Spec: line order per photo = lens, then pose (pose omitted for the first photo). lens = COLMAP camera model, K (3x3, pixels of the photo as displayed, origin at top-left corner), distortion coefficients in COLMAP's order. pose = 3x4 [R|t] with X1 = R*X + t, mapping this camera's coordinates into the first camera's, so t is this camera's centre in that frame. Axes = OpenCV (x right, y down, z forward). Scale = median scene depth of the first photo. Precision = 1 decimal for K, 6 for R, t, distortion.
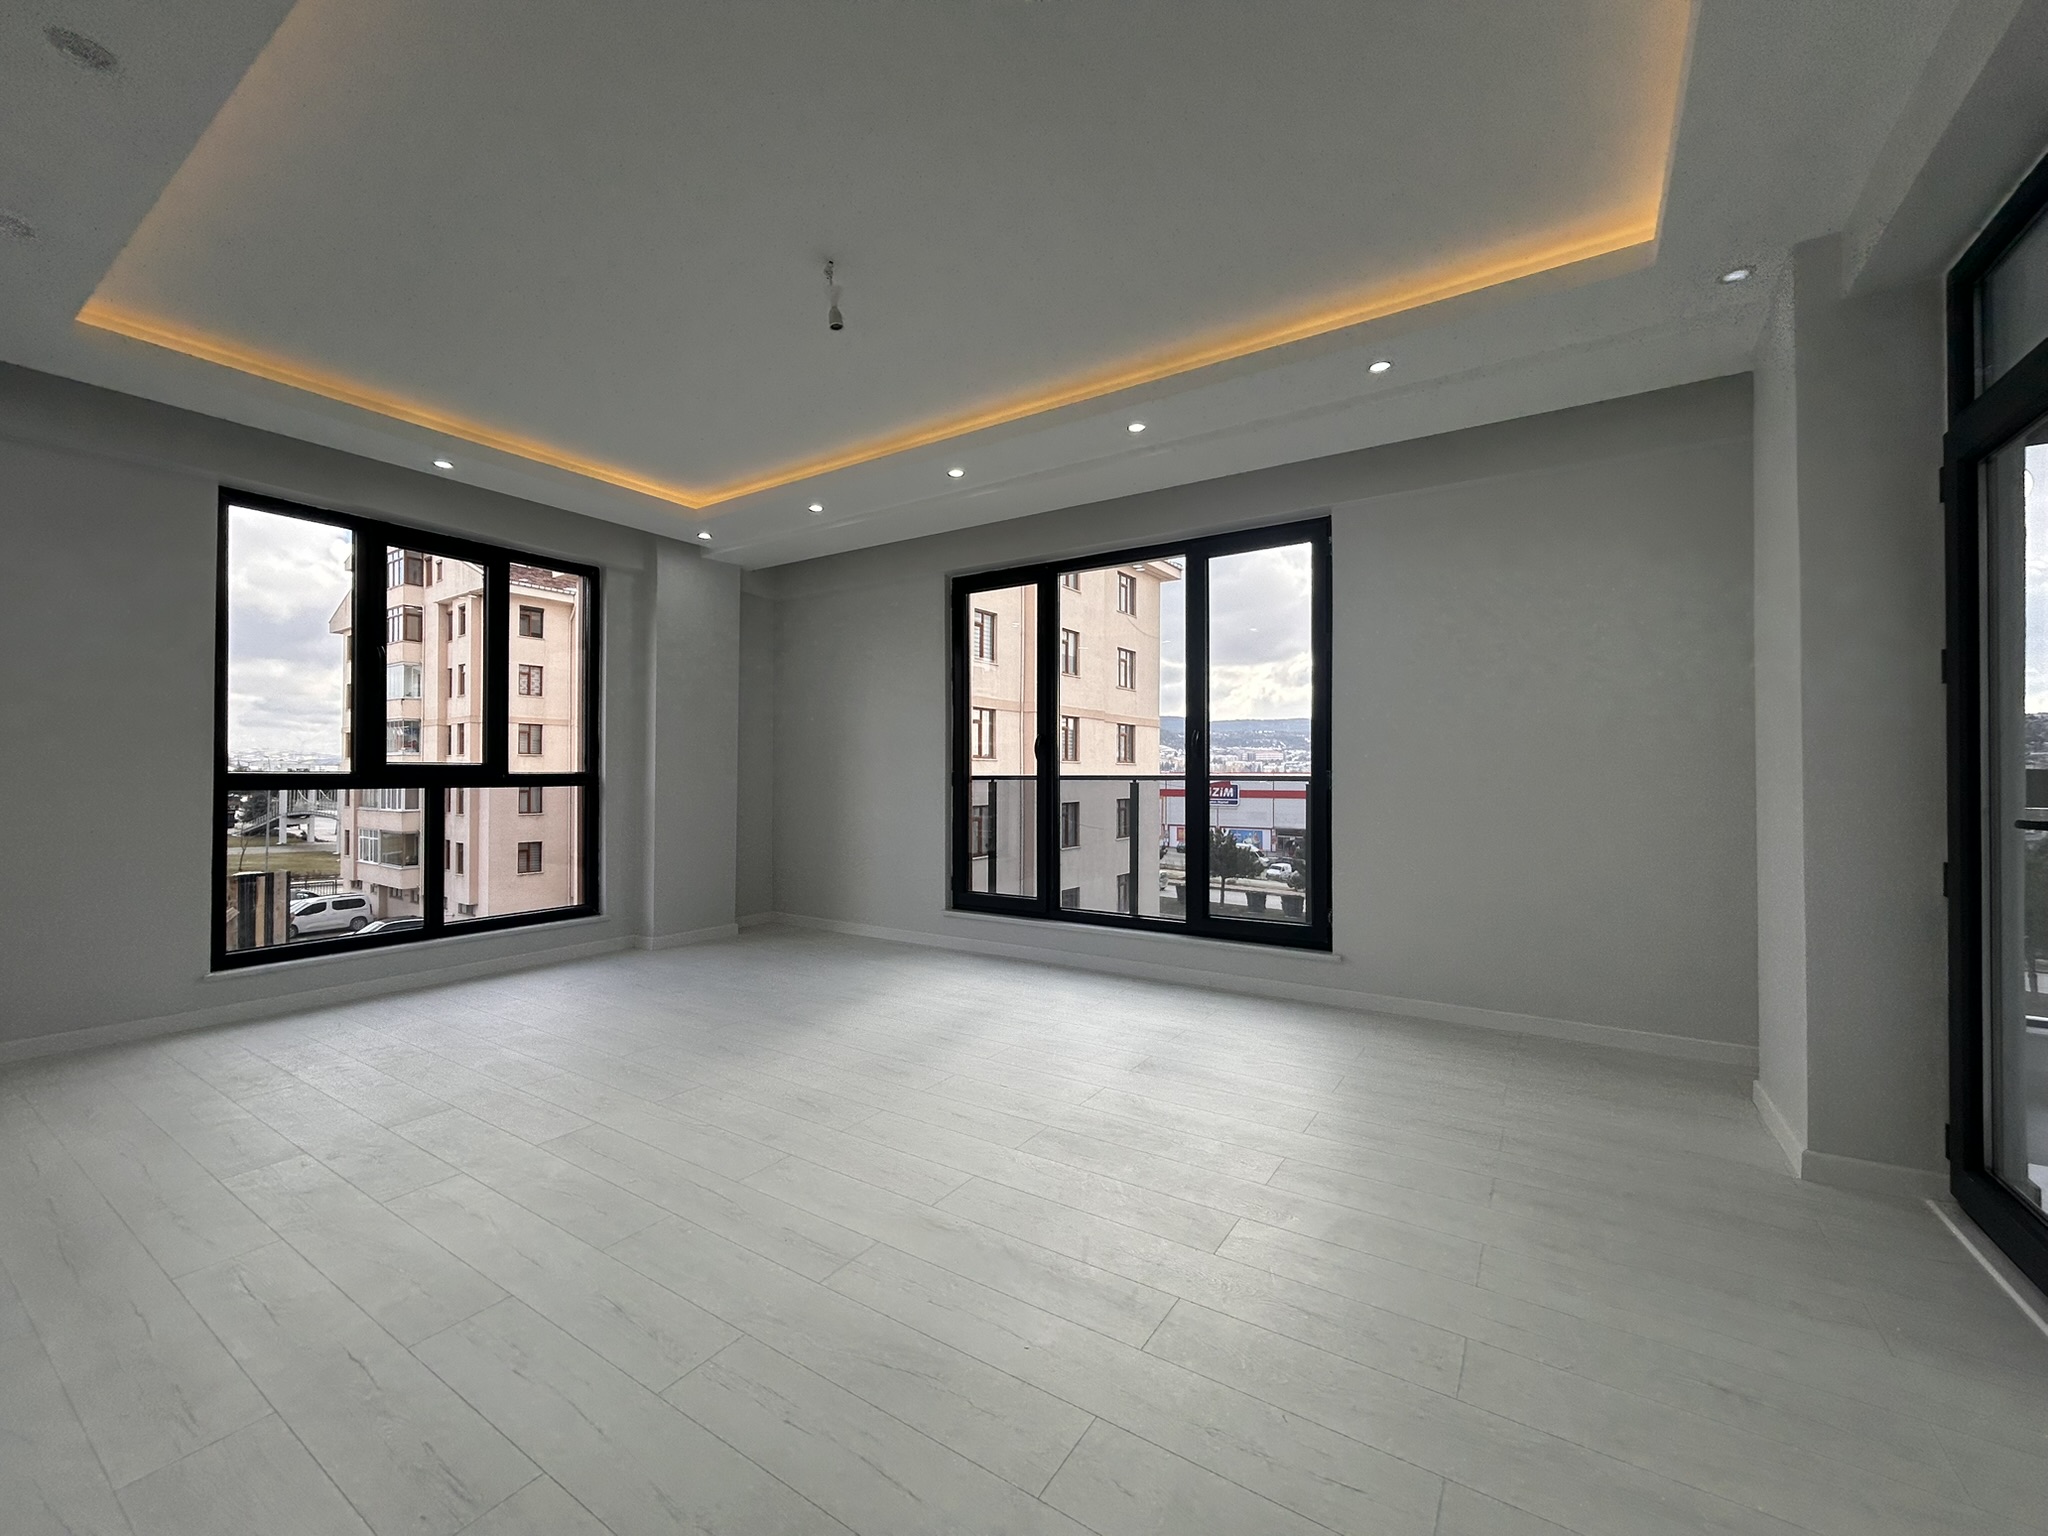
lens RADIAL K [[822.6, 0, 1018.7], [0, 822.6, 767.2], [0, 0, 1]] dist [-0.000813, -0.000076]
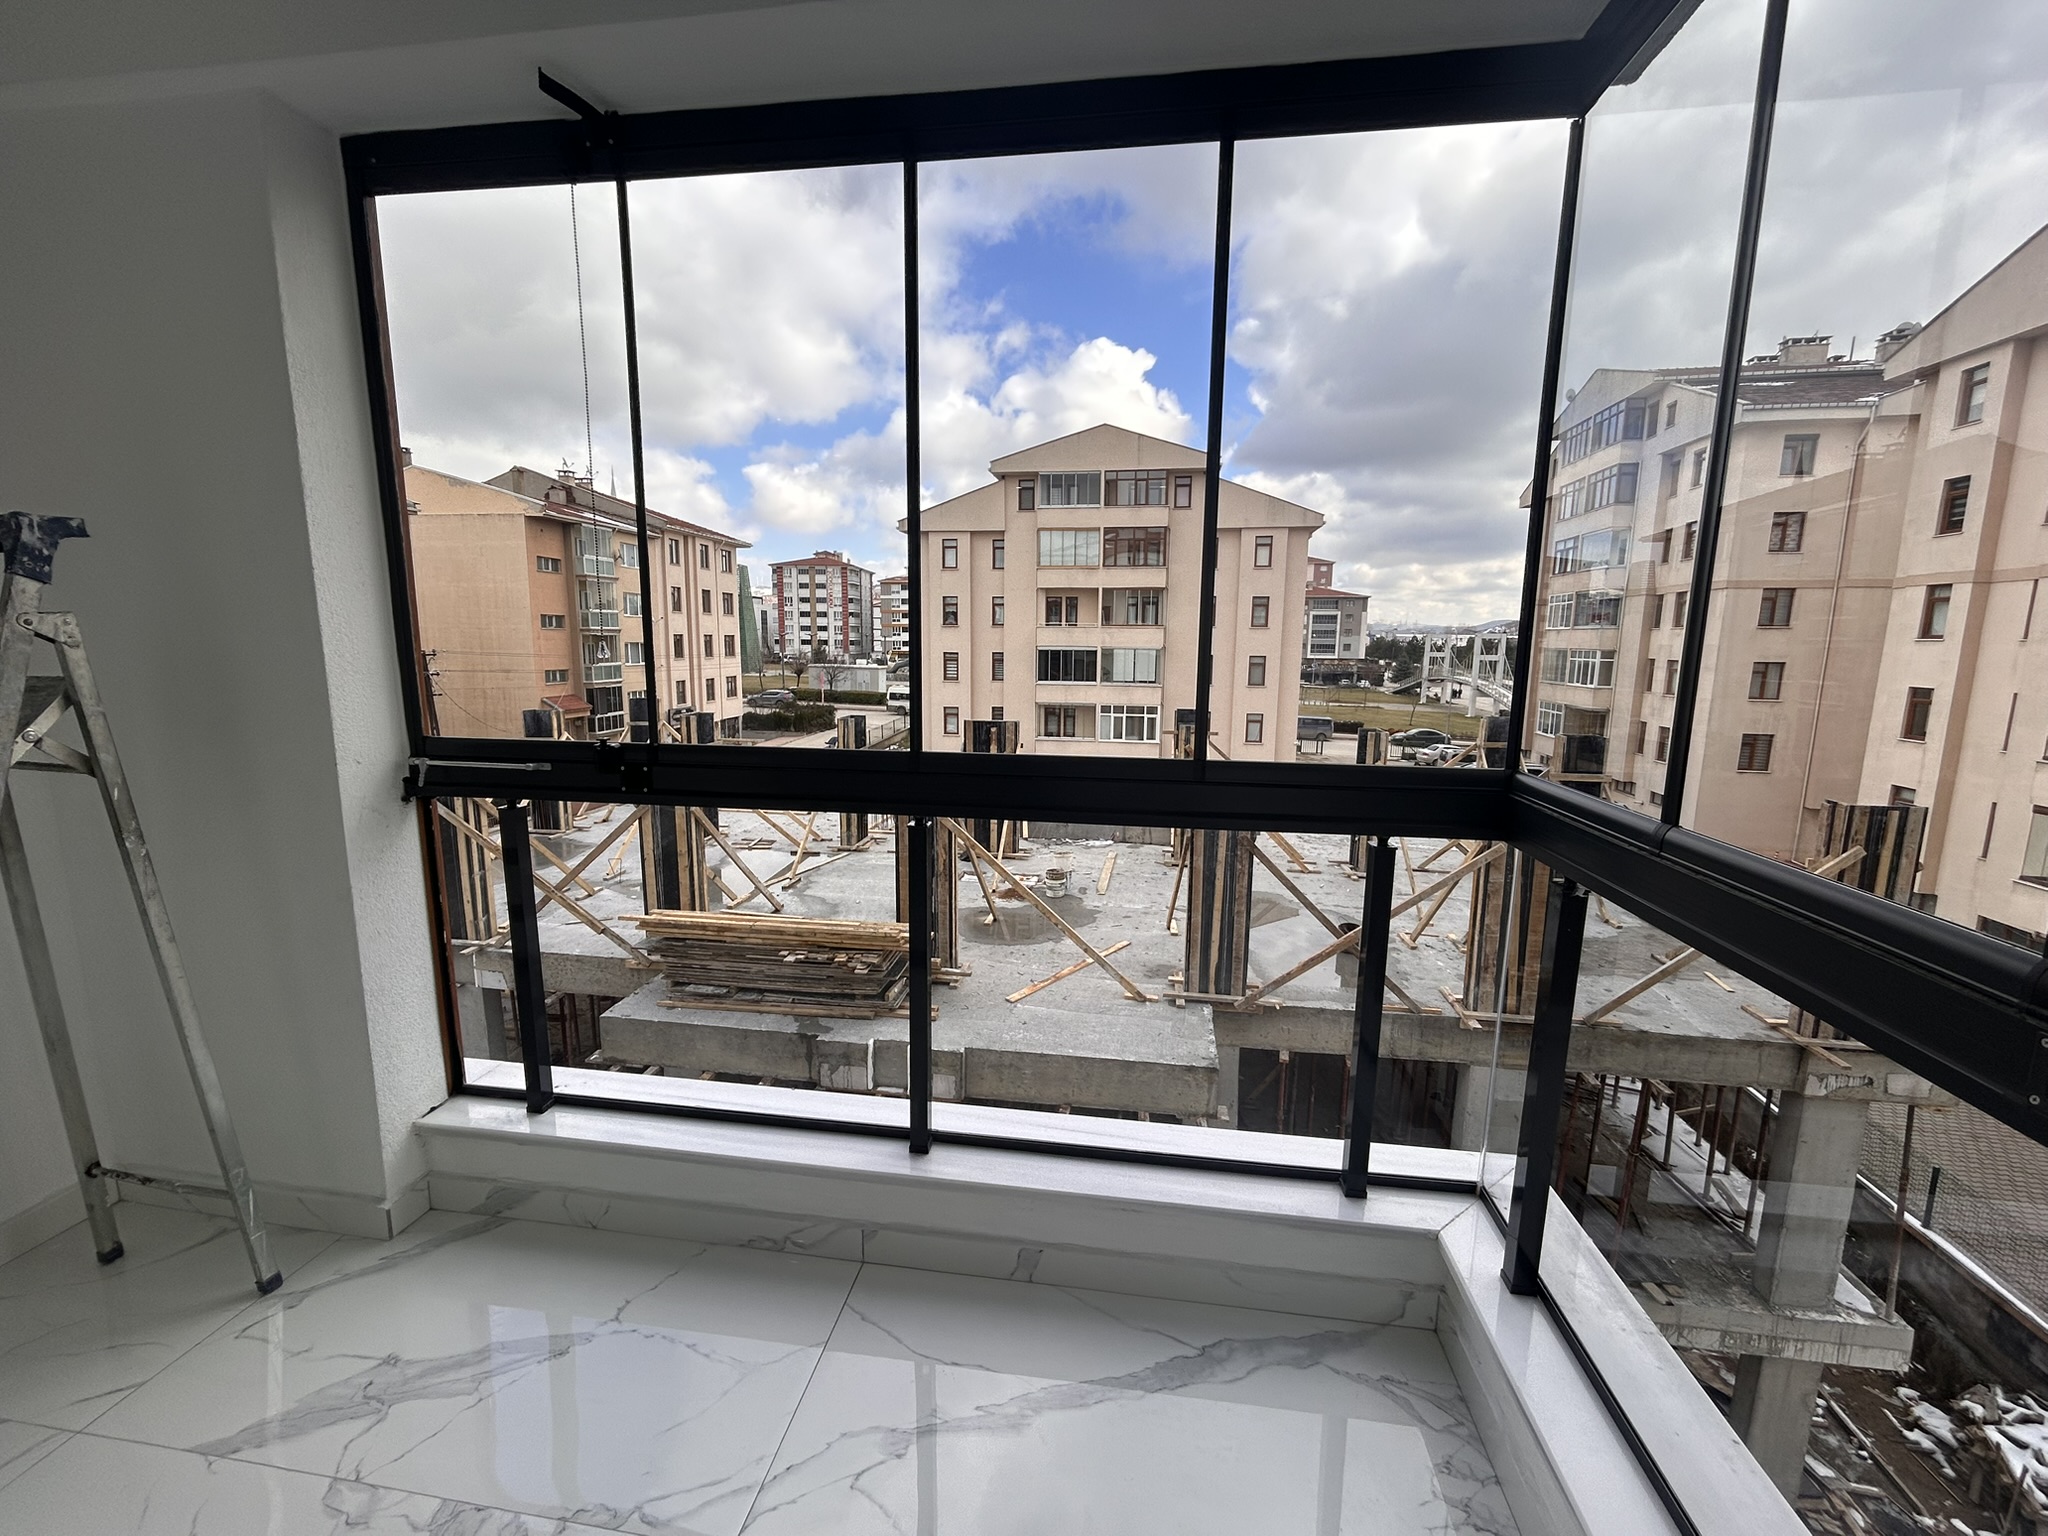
lens RADIAL K [[822.6, 0, 1024.9], [0, 822.6, 770.7], [0, 0, 1]] dist [-0.000813, -0.000076]
pose [[0.416059, 0.147041, -0.897371, -0.145402], [0.001192, 0.986751, 0.162239, -0.007394], [0.909337, -0.068570, 0.410371, -0.012052]]
